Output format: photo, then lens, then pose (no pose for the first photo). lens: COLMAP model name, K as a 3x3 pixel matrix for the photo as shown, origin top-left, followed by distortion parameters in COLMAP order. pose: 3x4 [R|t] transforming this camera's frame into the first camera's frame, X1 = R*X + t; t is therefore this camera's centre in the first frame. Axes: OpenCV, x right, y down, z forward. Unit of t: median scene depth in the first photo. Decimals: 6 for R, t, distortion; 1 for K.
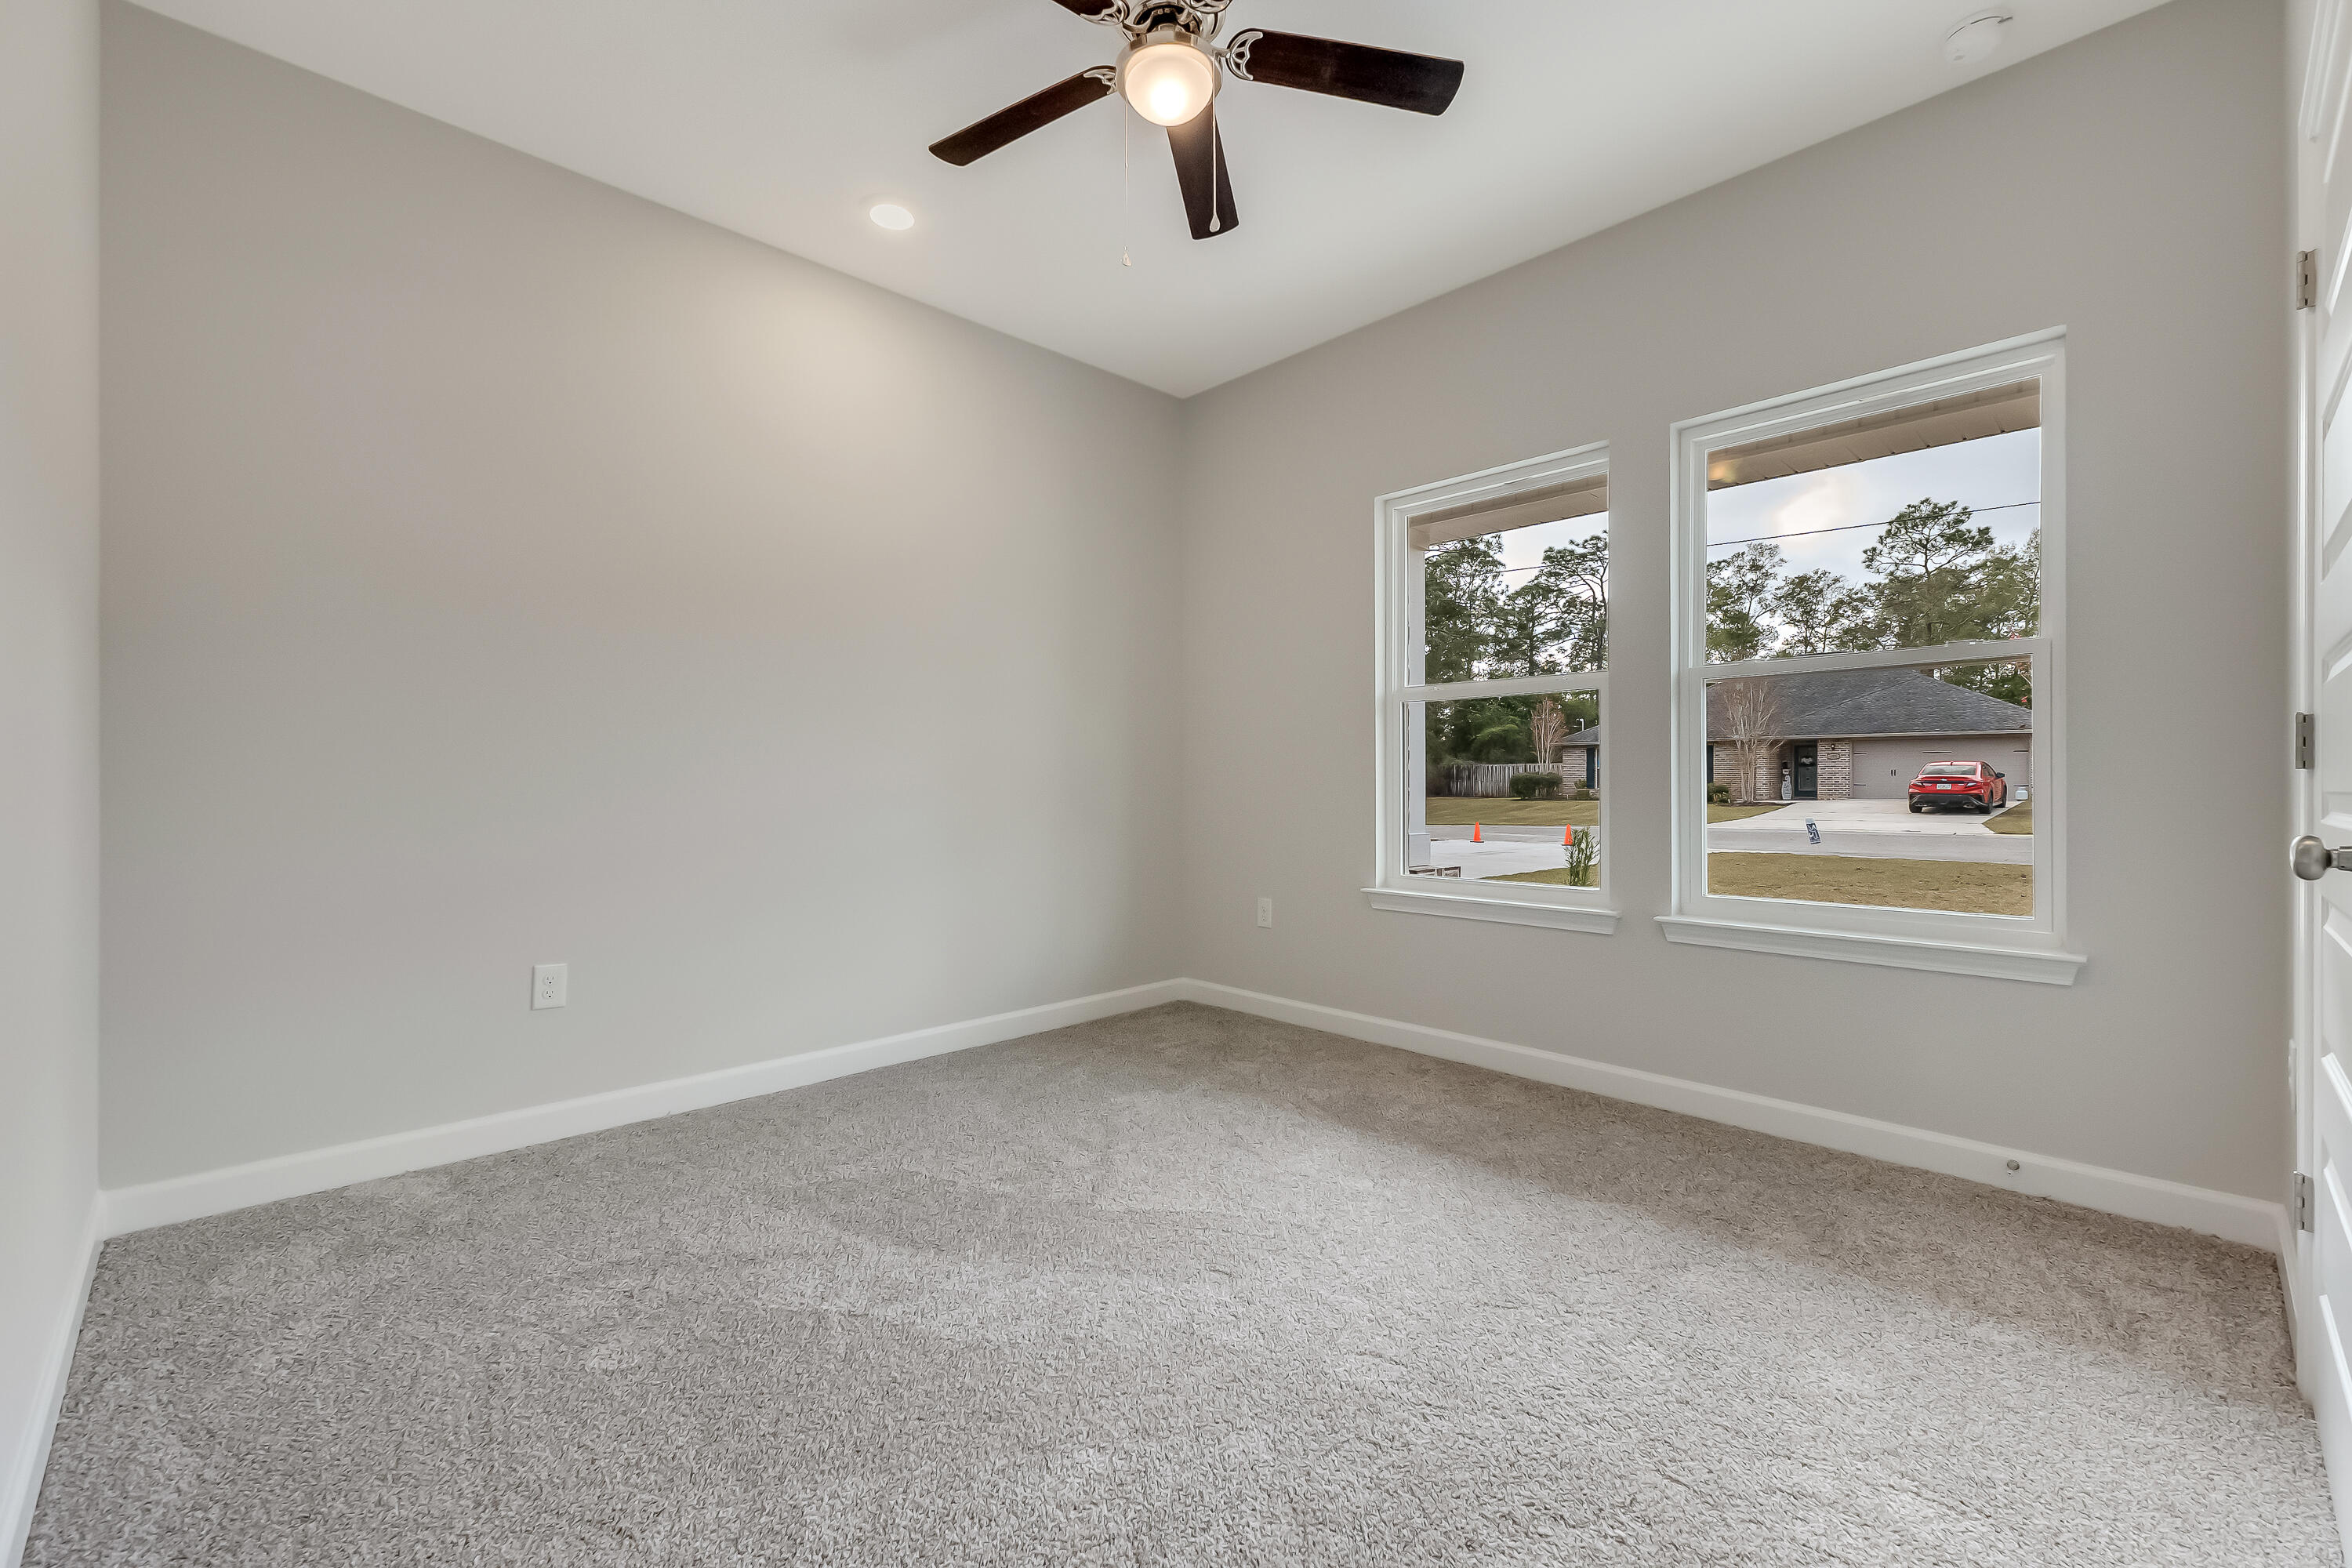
lens RADIAL K [[978.1, 0, 1189.2], [0, 978.1, 788.6], [0, 0, 1]] dist [0.003304, 0.000144]
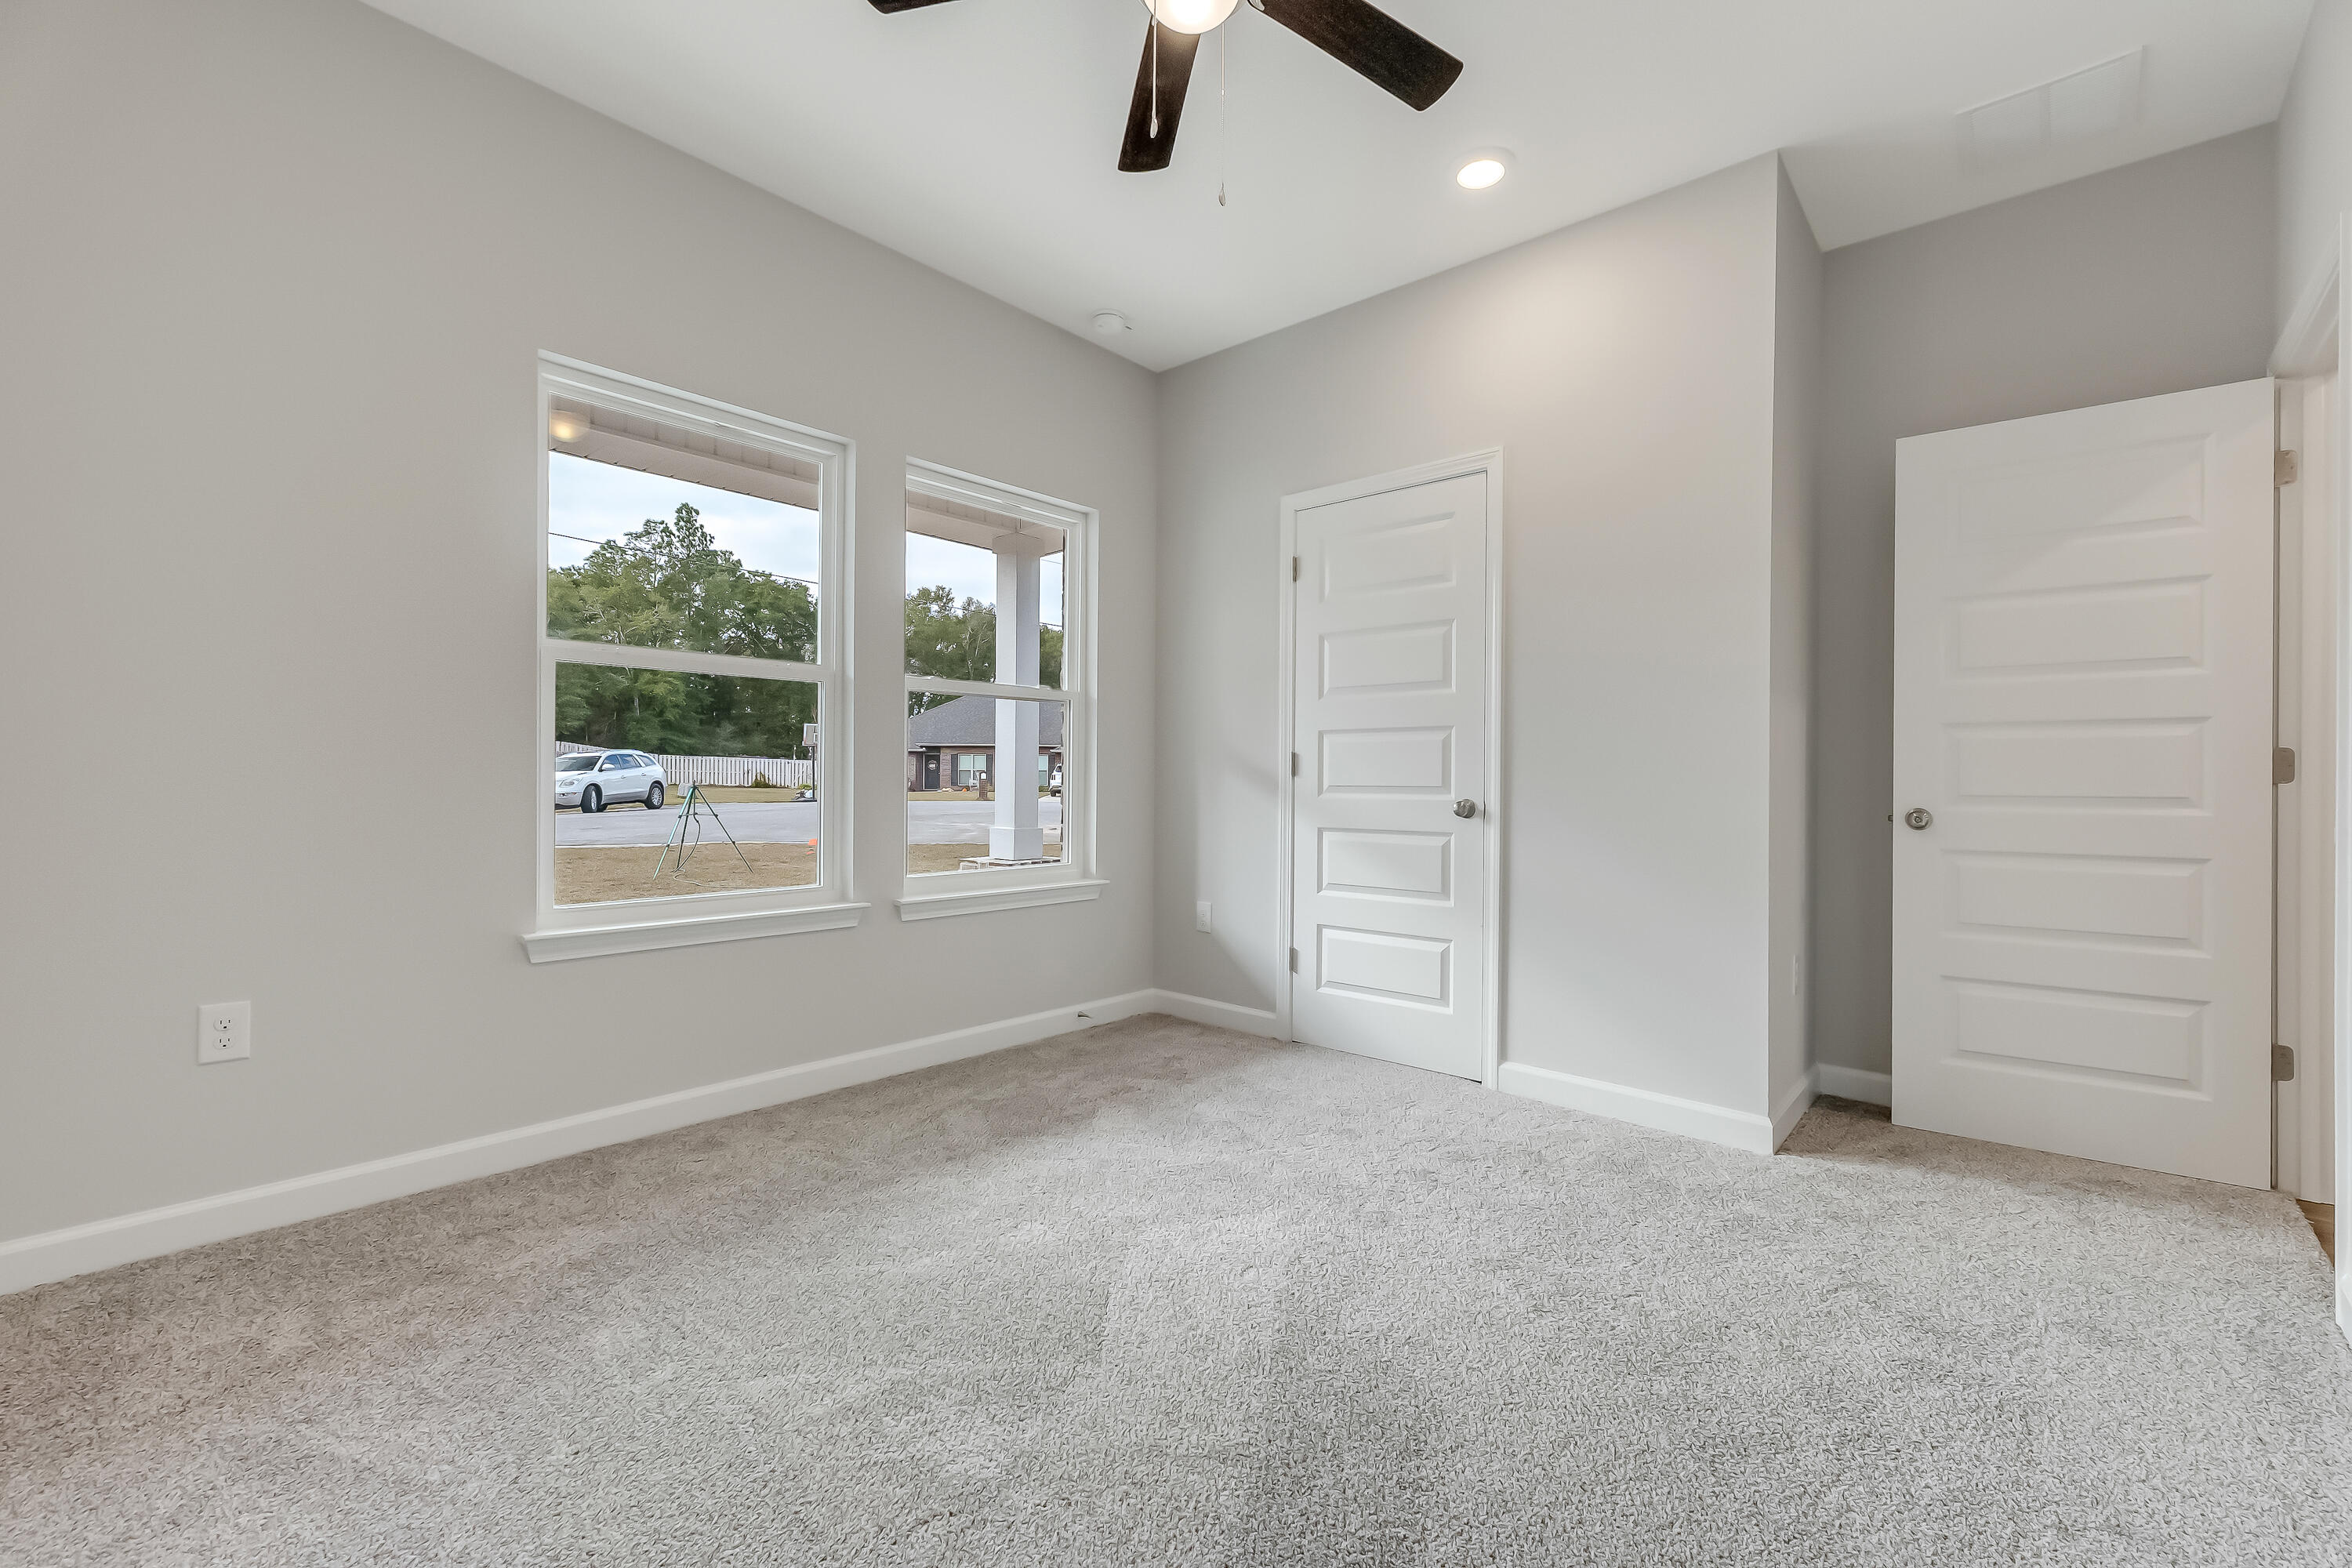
lens RADIAL K [[1032.6, 0, 1184.9], [0, 1032.6, 776.1], [0, 0, 1]] dist [0.001617, 0.000234]
pose [[-0.088244, 0.005354, 0.996085, -0.707313], [-0.001499, 0.999984, -0.005508, -0.002992], [-0.996098, -0.001979, -0.088234, 0.787299]]
